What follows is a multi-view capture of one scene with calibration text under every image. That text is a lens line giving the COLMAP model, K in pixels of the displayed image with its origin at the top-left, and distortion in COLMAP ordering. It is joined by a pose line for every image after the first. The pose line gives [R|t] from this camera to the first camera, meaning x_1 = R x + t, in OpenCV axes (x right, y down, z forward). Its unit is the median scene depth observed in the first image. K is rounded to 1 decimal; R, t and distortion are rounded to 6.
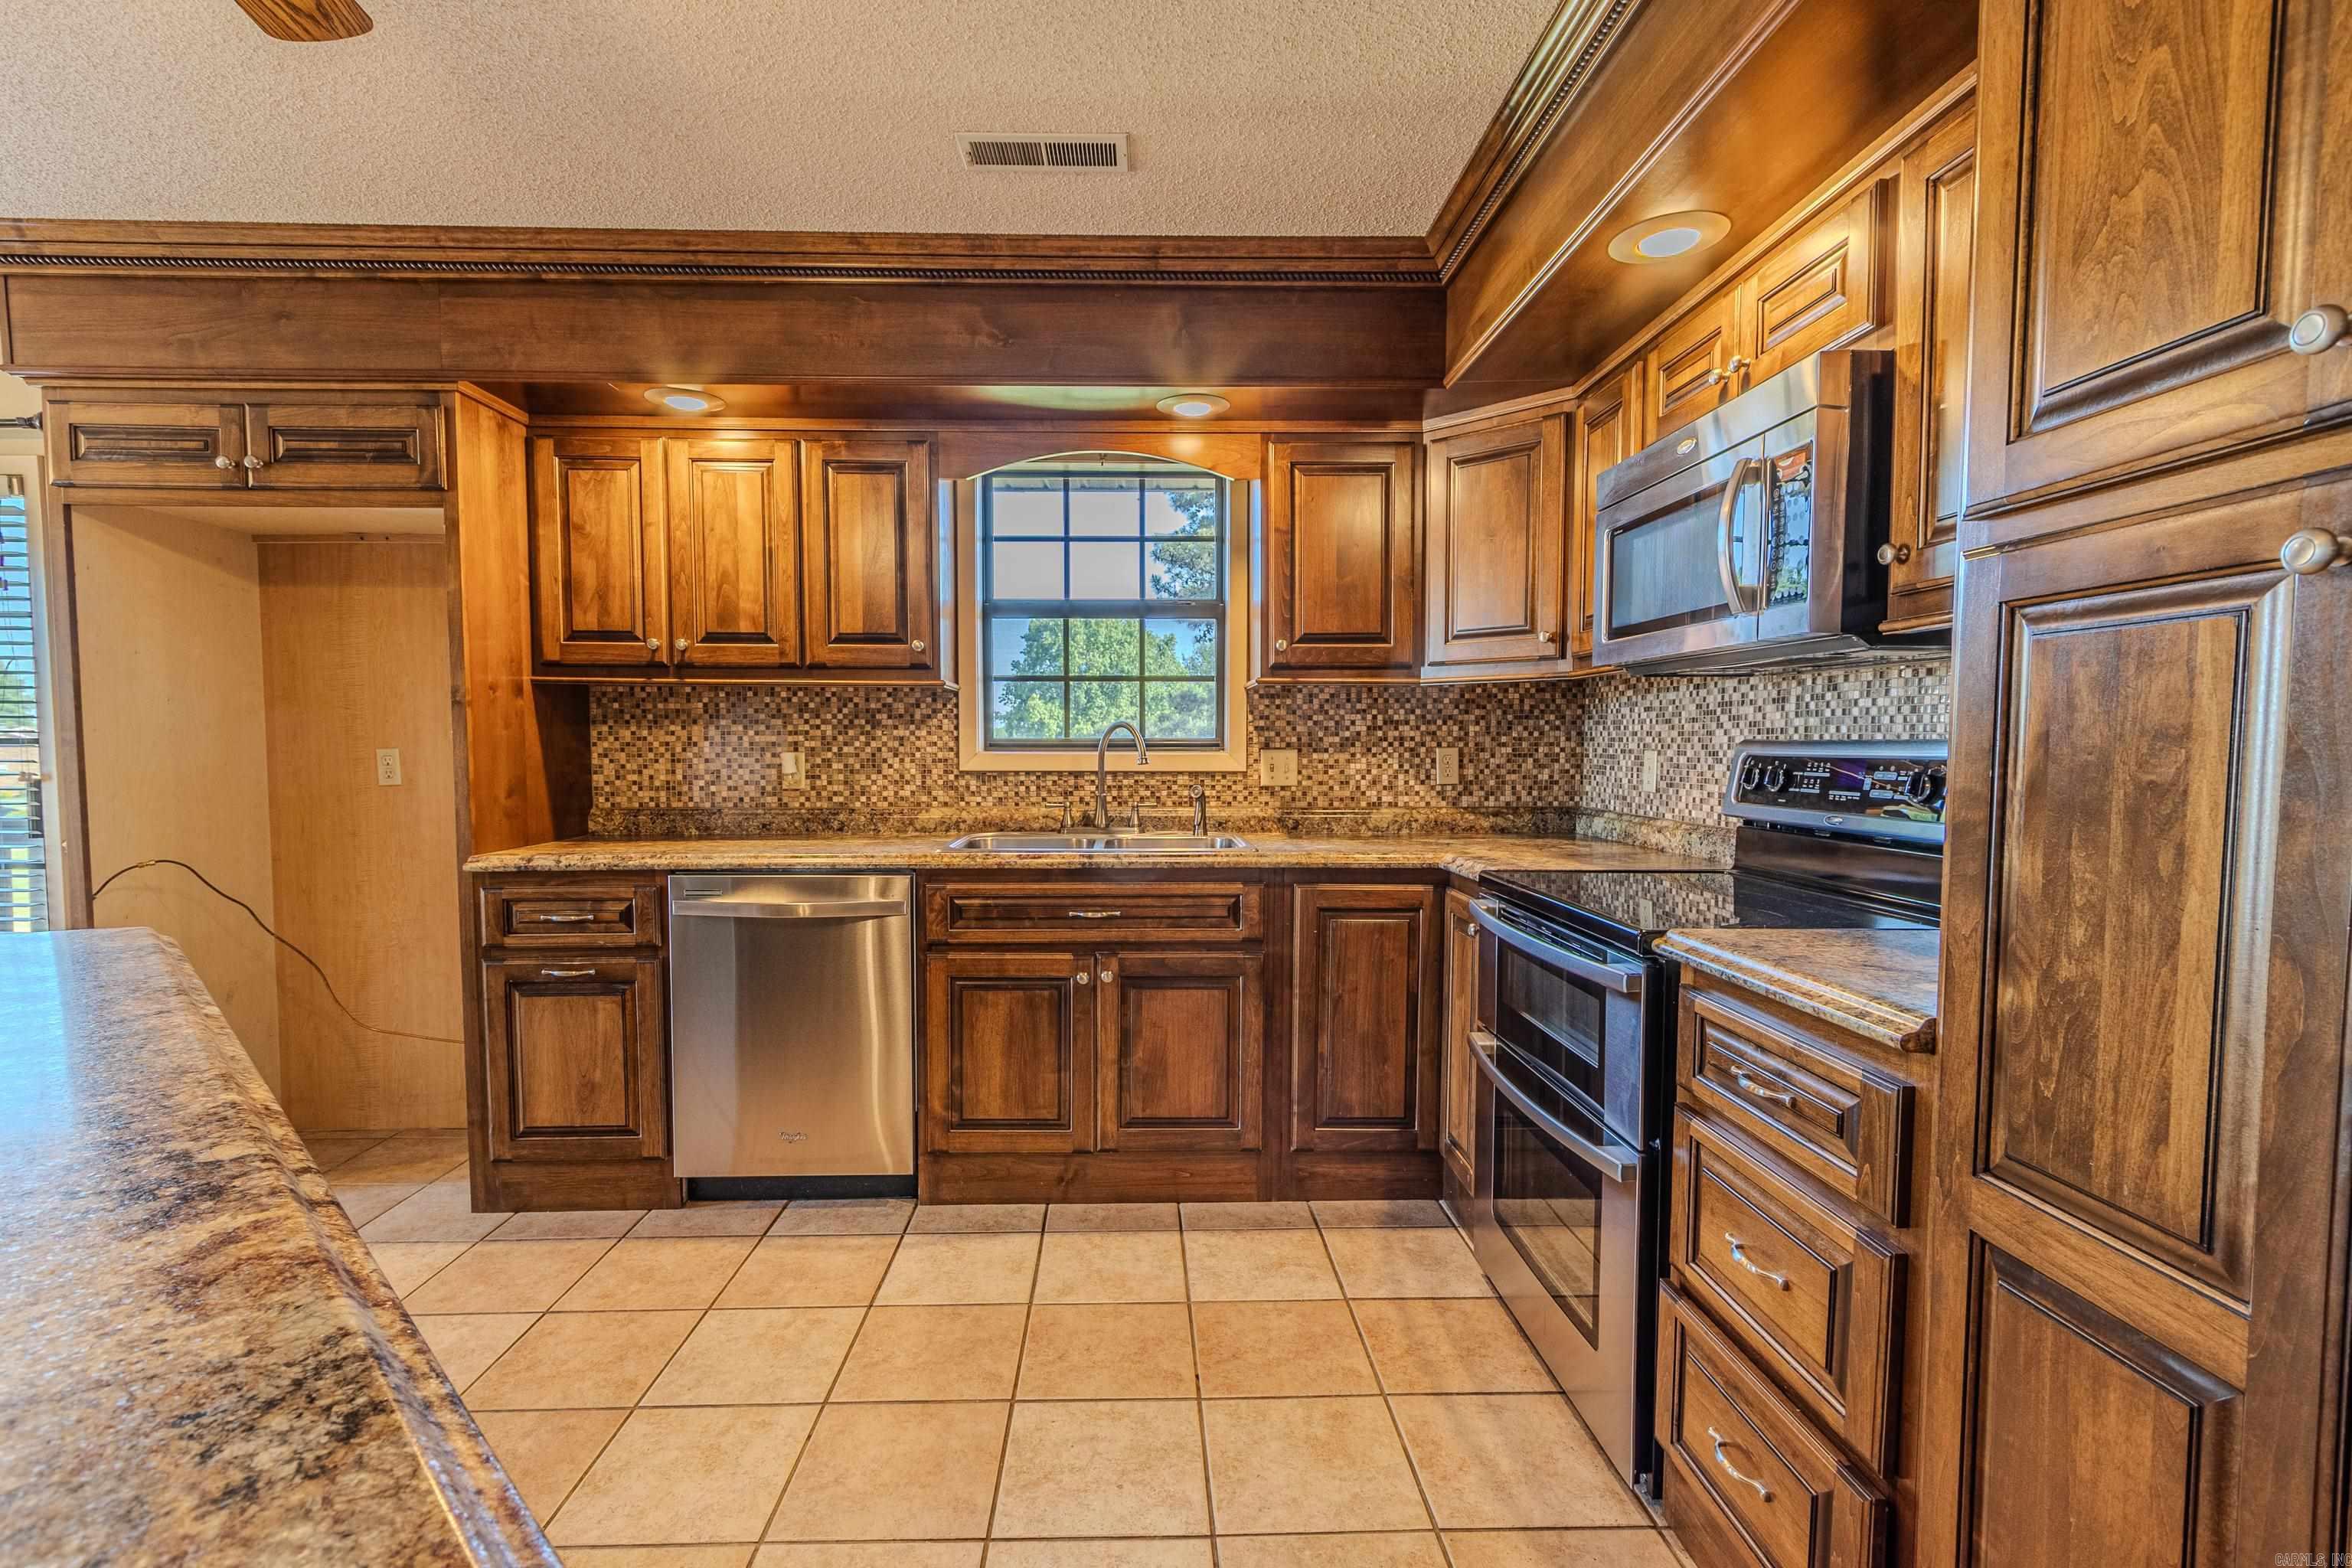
lens RADIAL K [[1093.3, 0, 1156.4], [0, 1093.3, 801.7], [0, 0, 1]] dist [0.003407, 0.000950]
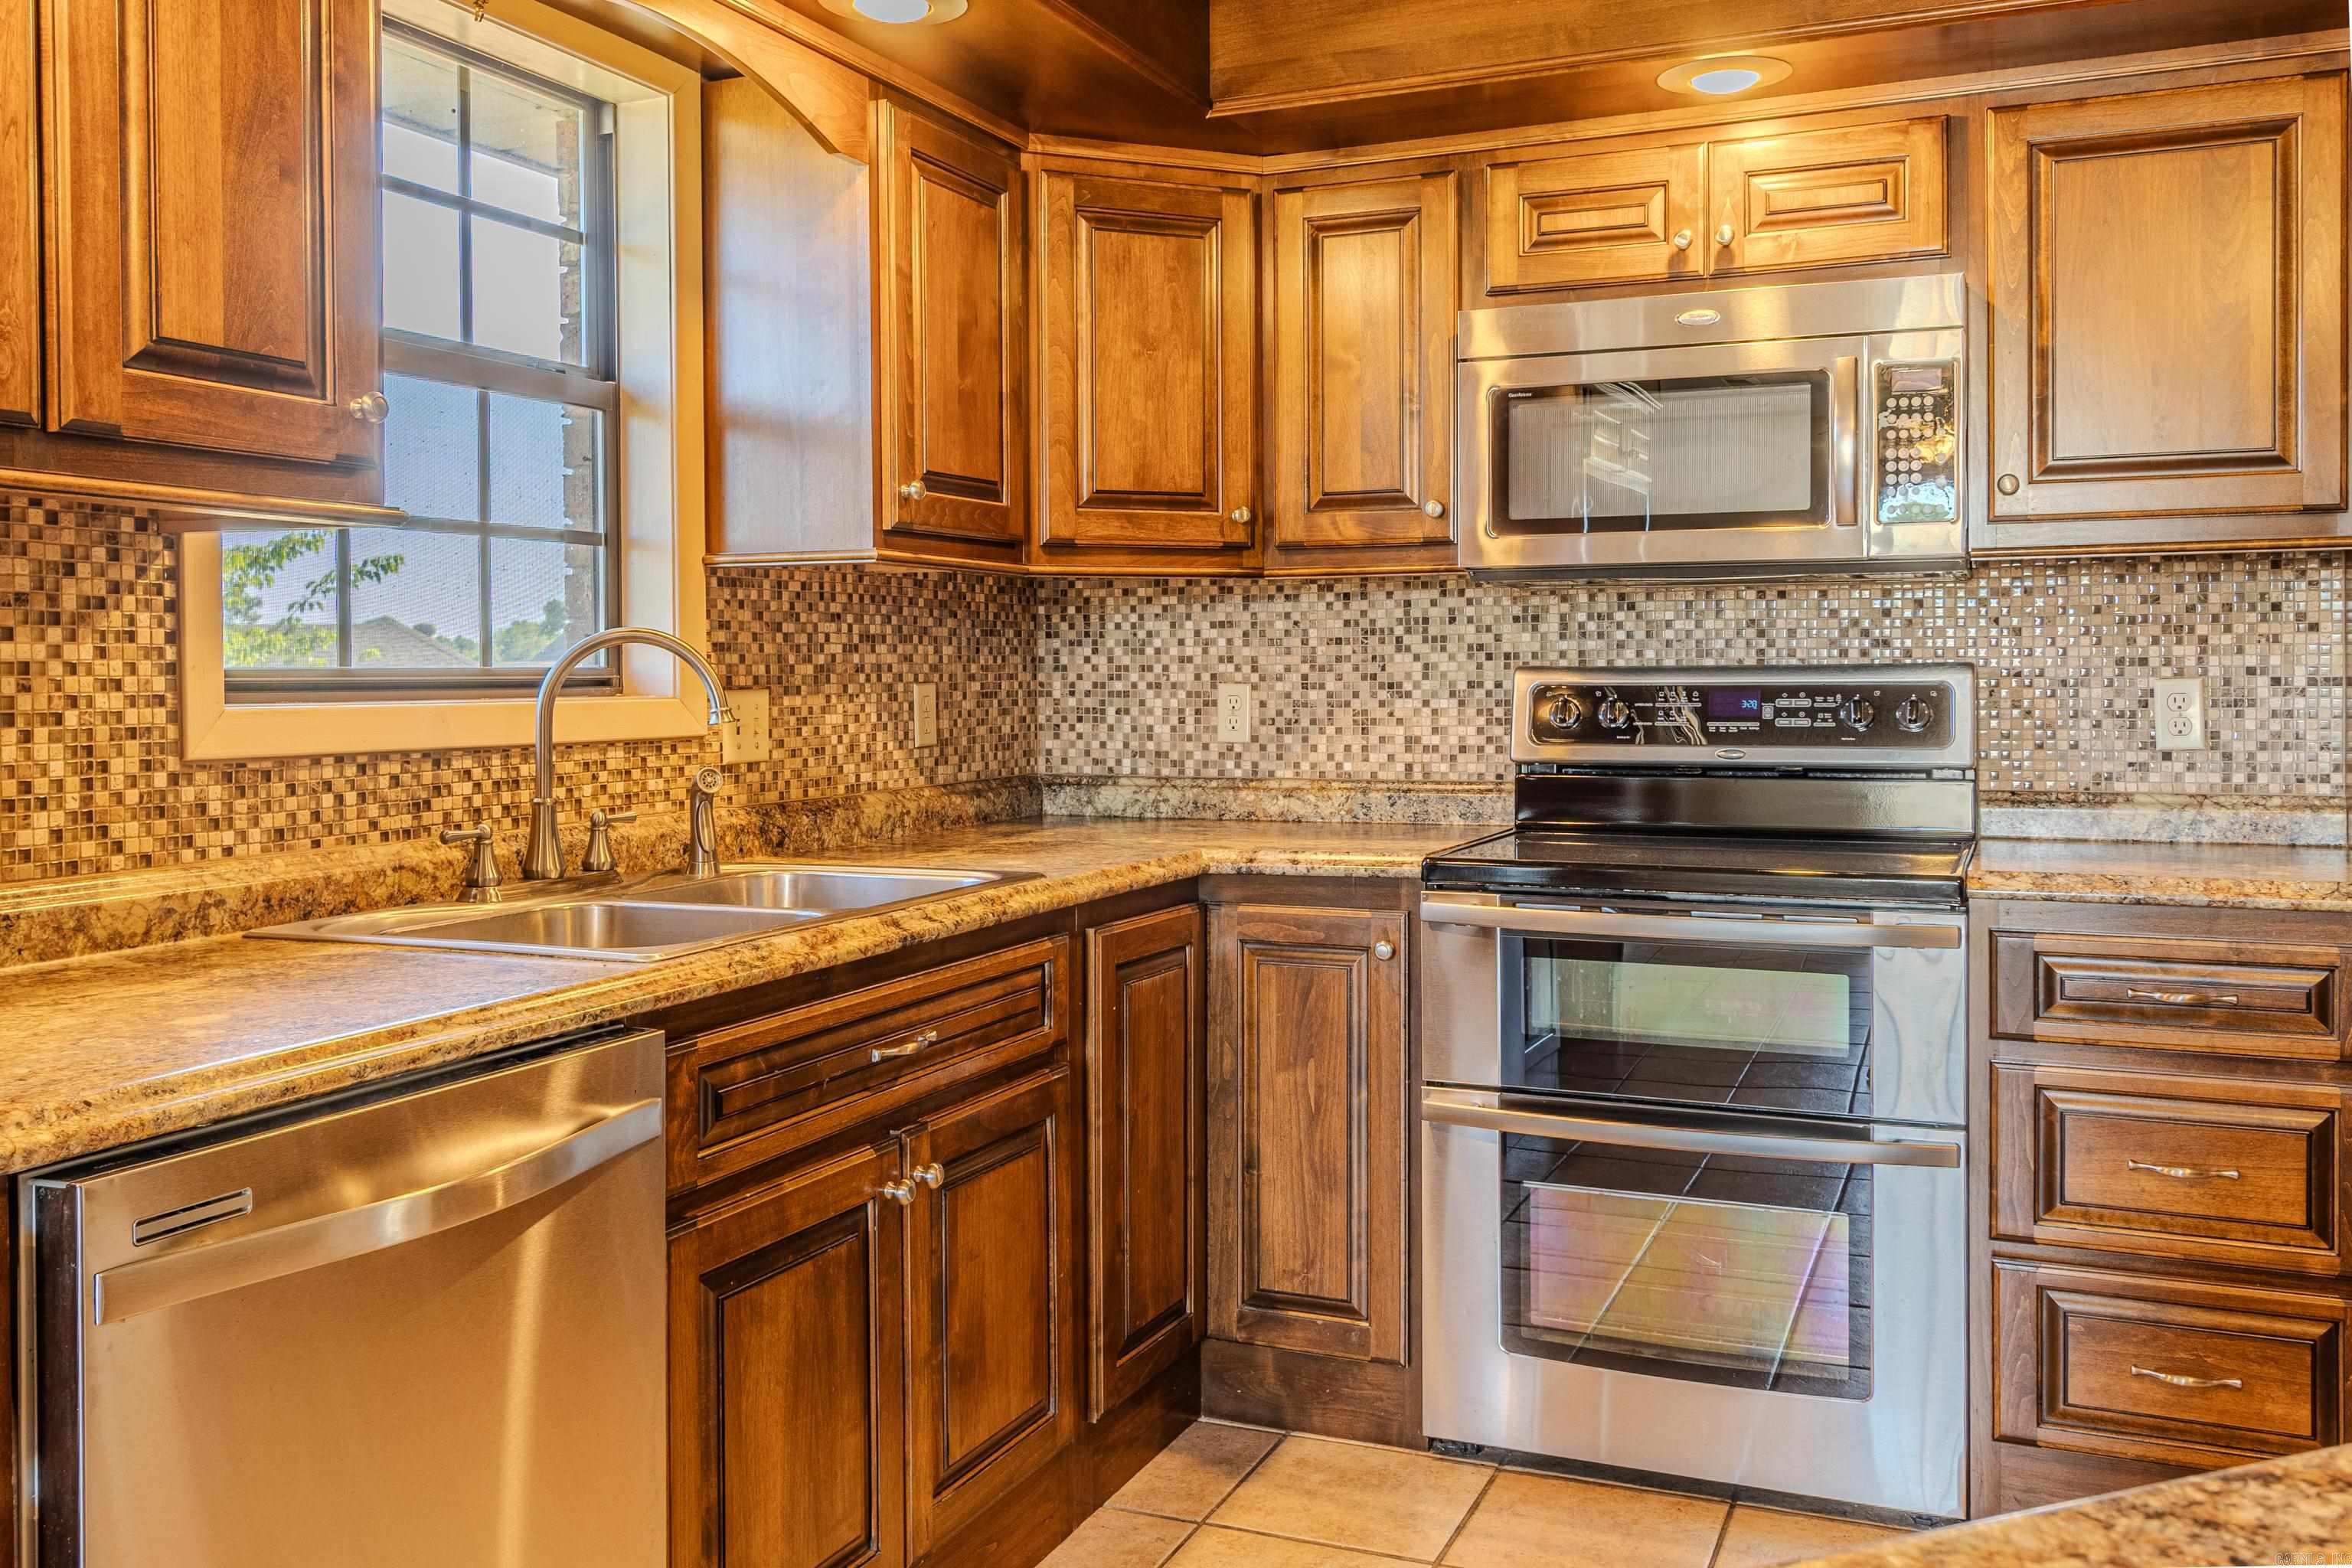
lens RADIAL K [[1941.2, 0, 1253.3], [0, 1941.2, 691.8], [0, 0, 1]] dist [0.029838, 0.001373]
pose [[0.403763, -0.012698, 0.914775, -0.694120], [0.057059, 0.998307, -0.011328, -0.026776], [-0.913082, 0.056770, 0.403804, 0.489525]]
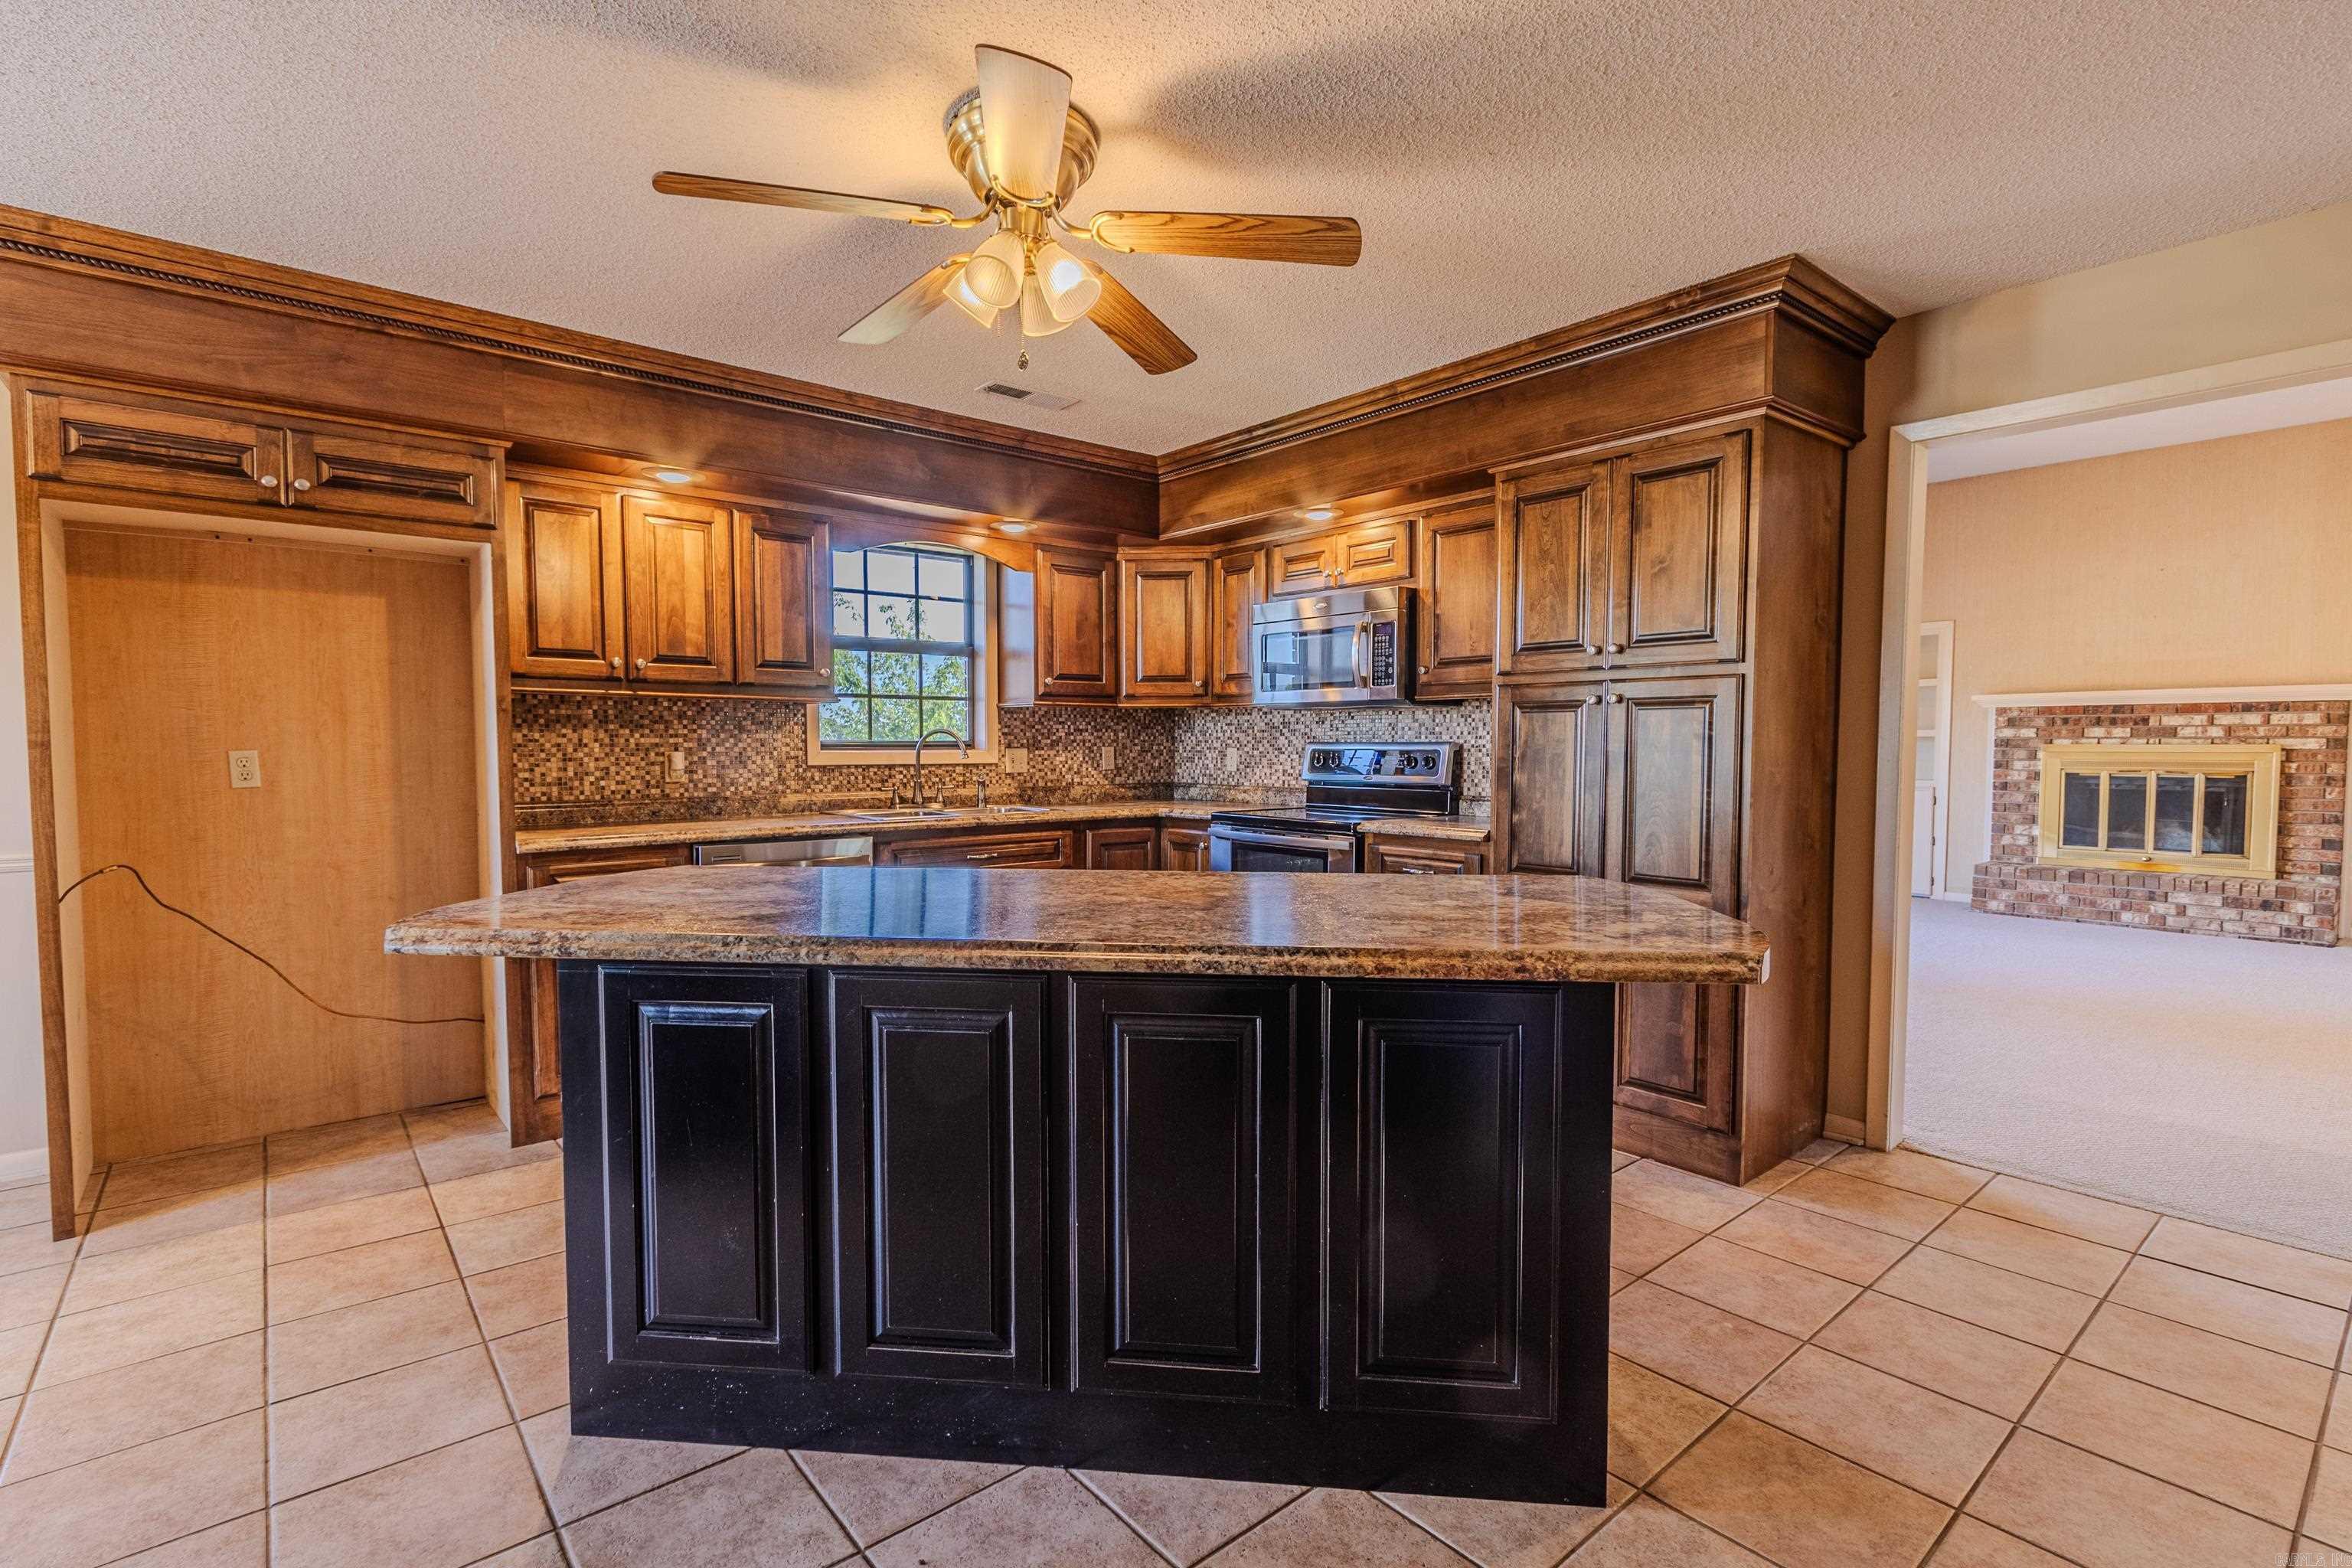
lens RADIAL K [[1093.3, 0, 1191.8], [0, 1093.3, 793.1], [0, 0, 1]] dist [0.003407, 0.000950]
pose [[0.772098, -0.029700, 0.634809, -0.740019], [0.035346, 0.999368, 0.003766, 0.018252], [-0.634520, 0.019530, 0.772660, -0.337954]]
